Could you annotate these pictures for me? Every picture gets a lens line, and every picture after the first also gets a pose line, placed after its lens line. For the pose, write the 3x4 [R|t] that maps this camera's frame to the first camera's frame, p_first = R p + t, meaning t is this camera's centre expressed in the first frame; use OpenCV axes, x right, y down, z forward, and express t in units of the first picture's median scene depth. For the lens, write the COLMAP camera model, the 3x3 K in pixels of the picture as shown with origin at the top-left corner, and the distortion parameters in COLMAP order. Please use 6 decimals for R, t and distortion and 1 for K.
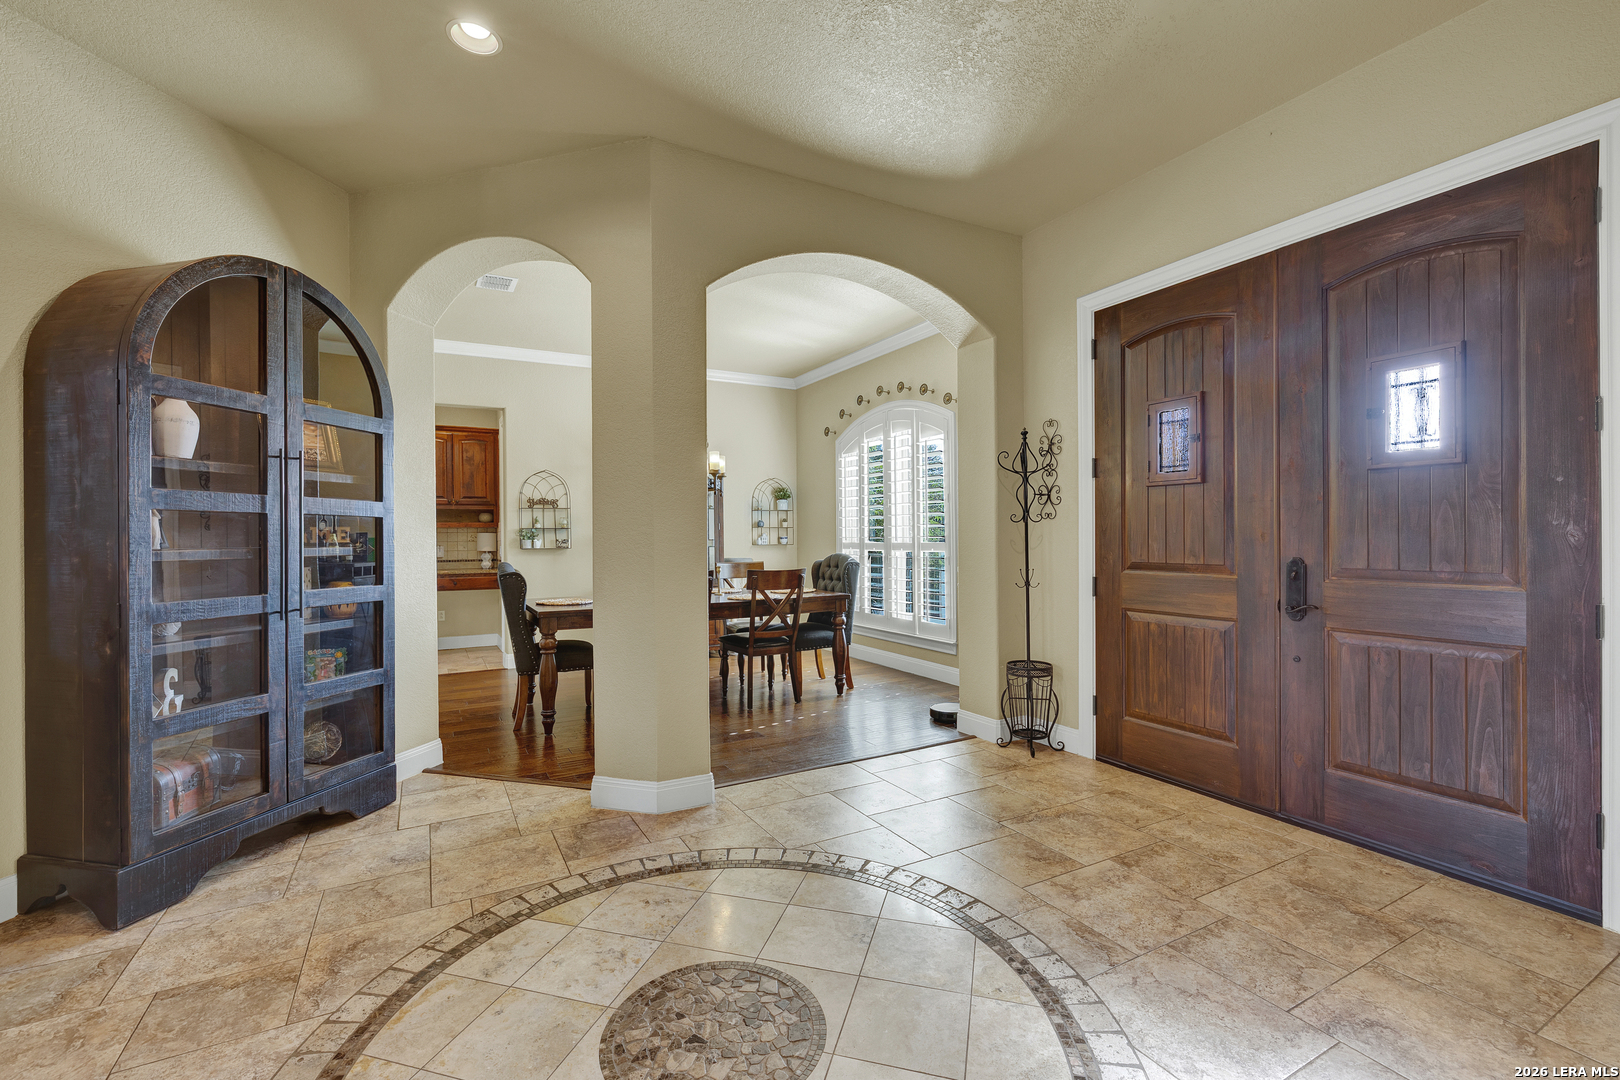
lens RADIAL K [[698.0, 0, 775.2], [0, 698.0, 540.3], [0, 0, 1]] dist [0.001585, 0.001061]
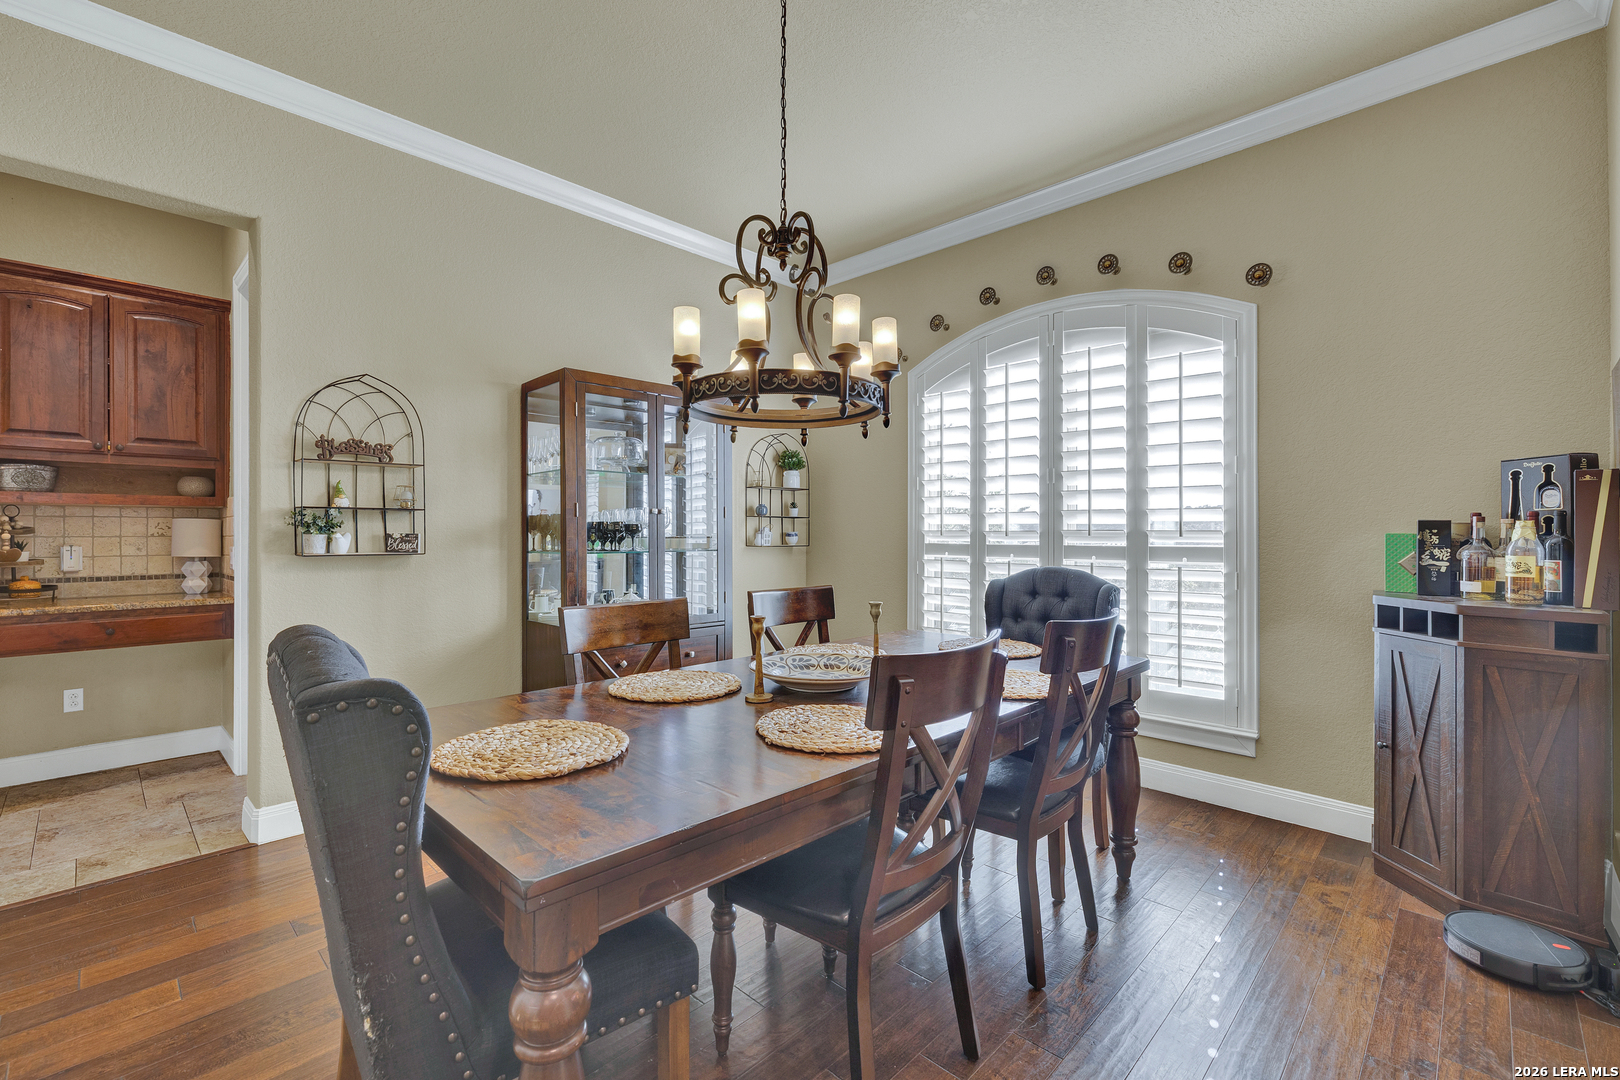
lens RADIAL K [[698.0, 0, 784.2], [0, 698.0, 536.7], [0, 0, 1]] dist [0.001585, 0.001061]
pose [[0.950565, 0.007757, 0.310429, -0.208651], [-0.007152, 0.999970, -0.003086, 0.000371], [-0.310443, 0.000714, 0.950592, 0.488342]]
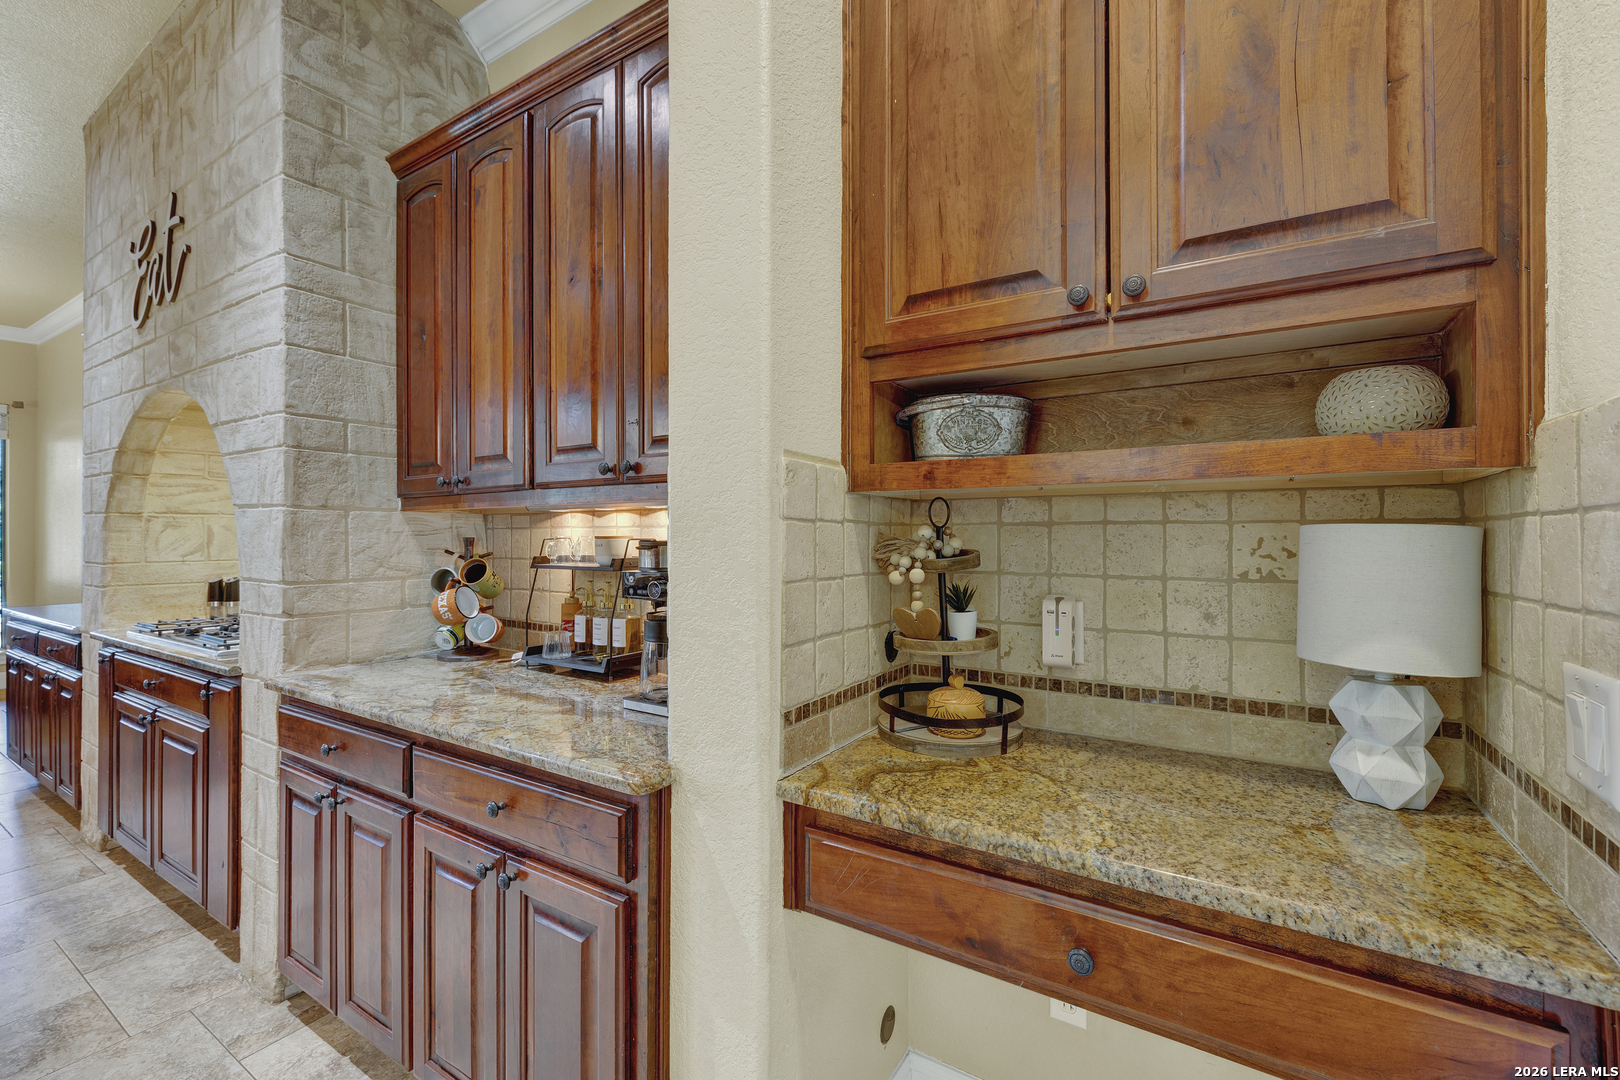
lens RADIAL K [[698.0, 0, 805.8], [0, 698.0, 530.4], [0, 0, 1]] dist [0.001585, 0.001061]
pose [[0.515298, 0.003819, -0.857003, -0.420510], [-0.011513, 0.999931, -0.002467, -0.009302], [0.856934, 0.011137, 0.515306, 0.990243]]
